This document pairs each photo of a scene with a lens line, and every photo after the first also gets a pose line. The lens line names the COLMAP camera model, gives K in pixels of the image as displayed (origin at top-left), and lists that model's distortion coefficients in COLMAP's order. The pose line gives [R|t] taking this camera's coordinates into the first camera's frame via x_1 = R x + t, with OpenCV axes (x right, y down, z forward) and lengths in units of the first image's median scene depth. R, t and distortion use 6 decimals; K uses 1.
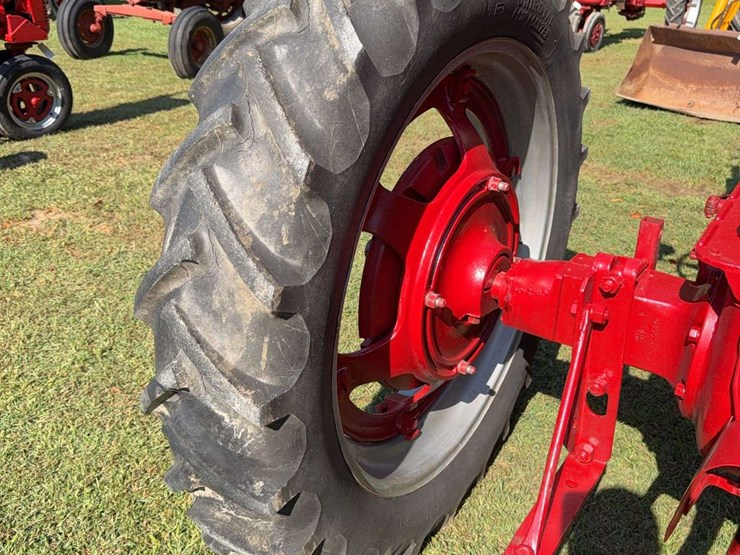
lens RADIAL K [[708.0, 0, 367.4], [0, 708.0, 263.5], [0, 0, 1]] dist [-0.004476, 0.000000]
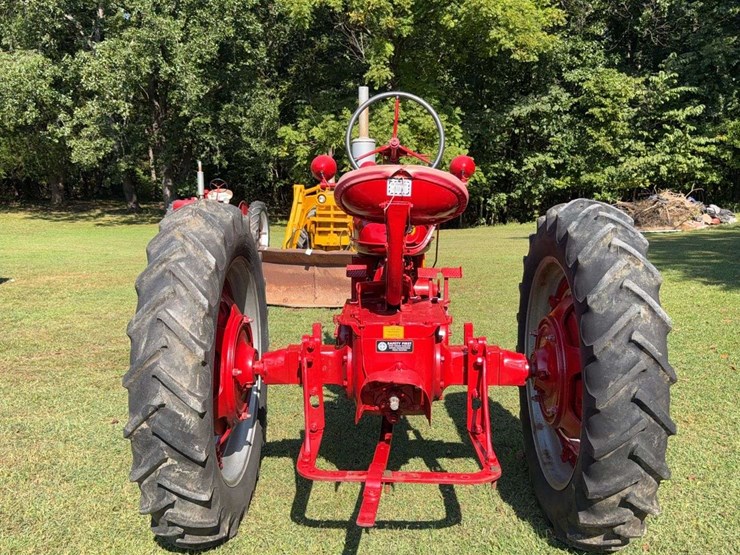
lens RADIAL K [[708.0, 0, 373.6], [0, 708.0, 298.4], [0, 0, 1]] dist [-0.004476, 0.000000]
pose [[0.834299, -0.103263, 0.541555, -0.191490], [0.240490, 0.952083, -0.188948, 0.094753], [-0.496094, 0.287878, 0.819156, -0.283461]]
